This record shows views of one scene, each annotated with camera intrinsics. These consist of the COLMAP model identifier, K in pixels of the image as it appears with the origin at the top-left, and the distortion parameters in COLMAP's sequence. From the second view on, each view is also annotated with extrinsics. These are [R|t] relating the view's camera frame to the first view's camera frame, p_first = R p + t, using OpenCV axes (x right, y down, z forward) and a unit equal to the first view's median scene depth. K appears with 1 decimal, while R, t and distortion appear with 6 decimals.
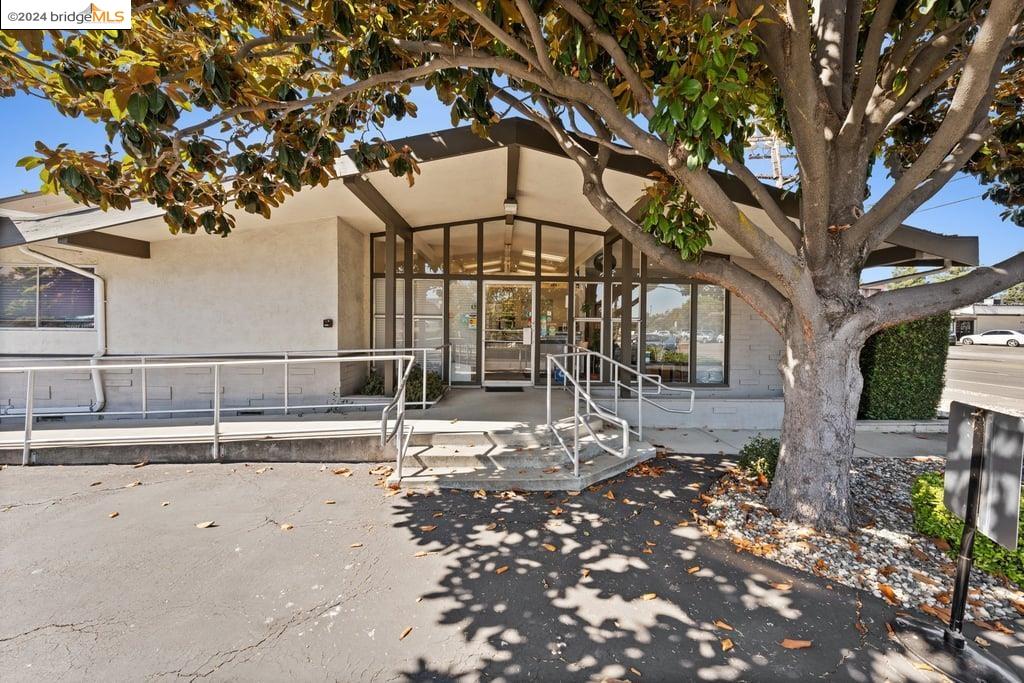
lens RADIAL K [[349.8, 0, 511.9], [0, 349.8, 334.9], [0, 0, 1]] dist [-0.001685, 0.000058]
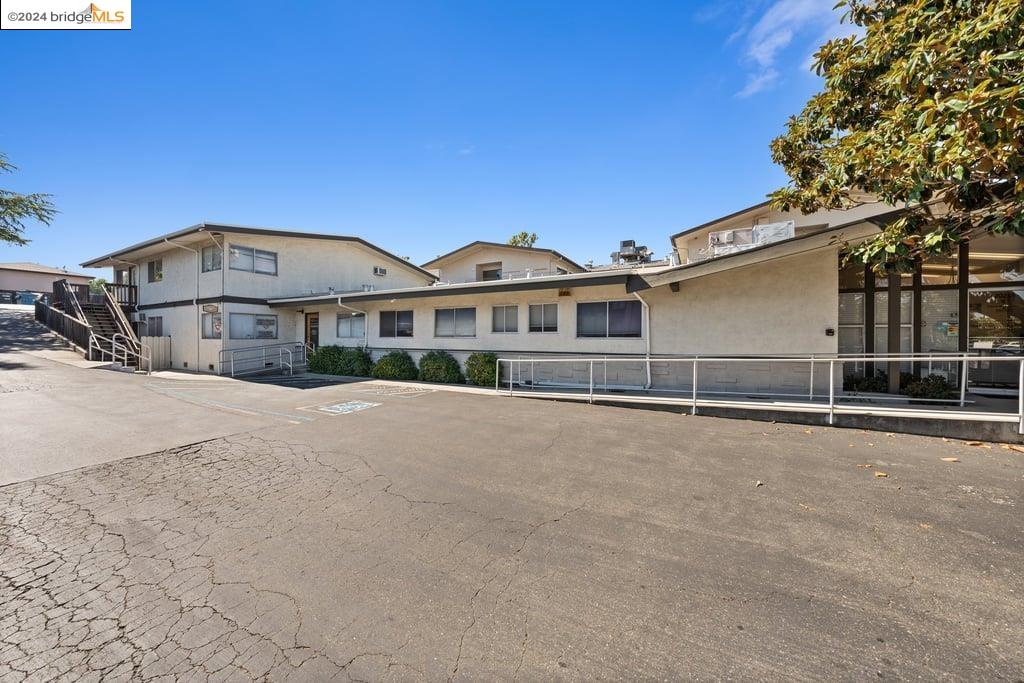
lens RADIAL K [[336.1, 0, 512.0], [0, 336.1, 341.5], [0, 0, 1]] dist [-0.015150, -0.000010]
pose [[0.845358, 0.001741, -0.534198, -0.863883], [-0.005399, 0.999971, -0.005285, 0.012896], [0.534174, 0.007352, 0.845343, -0.636416]]
